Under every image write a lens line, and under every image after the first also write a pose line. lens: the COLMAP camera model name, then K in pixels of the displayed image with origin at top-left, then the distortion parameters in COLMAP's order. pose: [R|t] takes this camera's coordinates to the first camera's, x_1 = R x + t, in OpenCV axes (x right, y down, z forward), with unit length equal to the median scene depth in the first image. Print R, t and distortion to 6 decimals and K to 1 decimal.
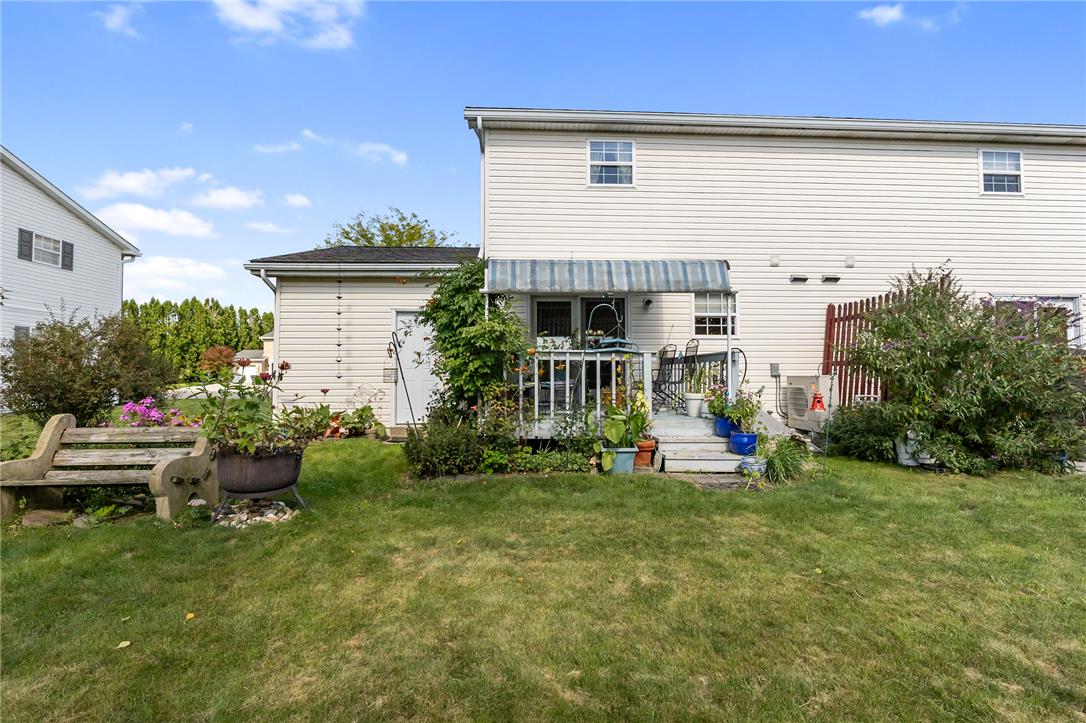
lens RADIAL K [[474.8, 0, 546.9], [0, 474.8, 358.7], [0, 0, 1]] dist [-0.002195, -0.000012]
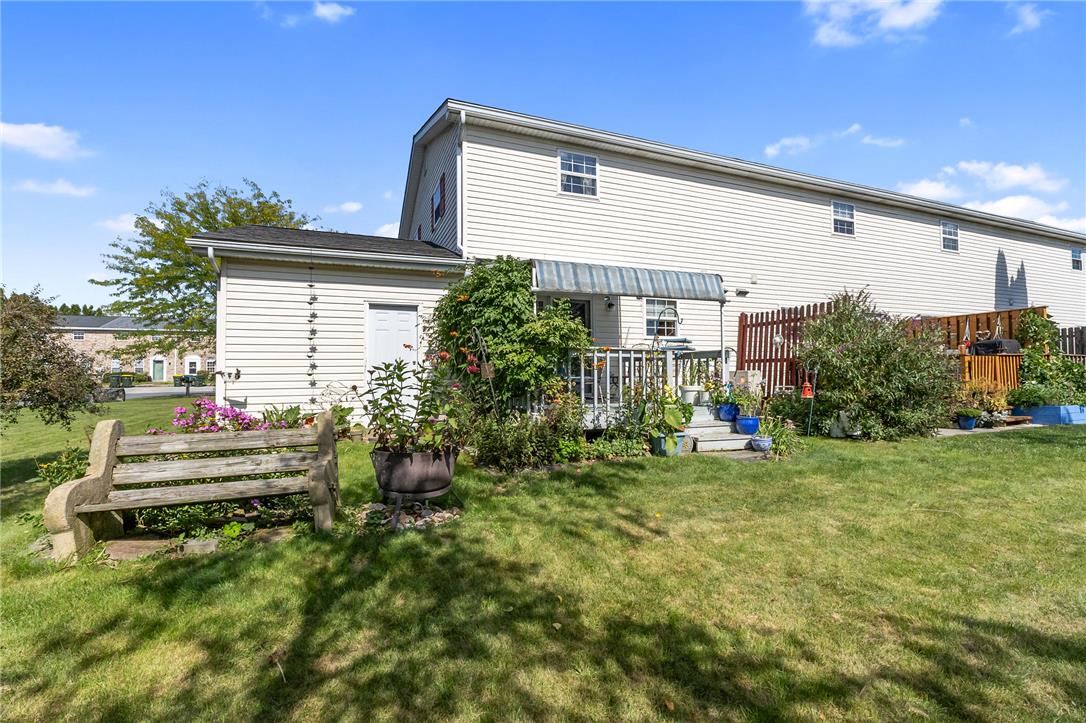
lens RADIAL K [[472.1, 0, 547.6], [0, 472.1, 359.1], [0, 0, 1]] dist [-0.001147, -0.000057]
pose [[0.945897, 0.004706, 0.324432, -0.301207], [-0.006018, 0.999977, 0.003040, 0.004277], [-0.324410, -0.004828, 0.945904, 0.008348]]
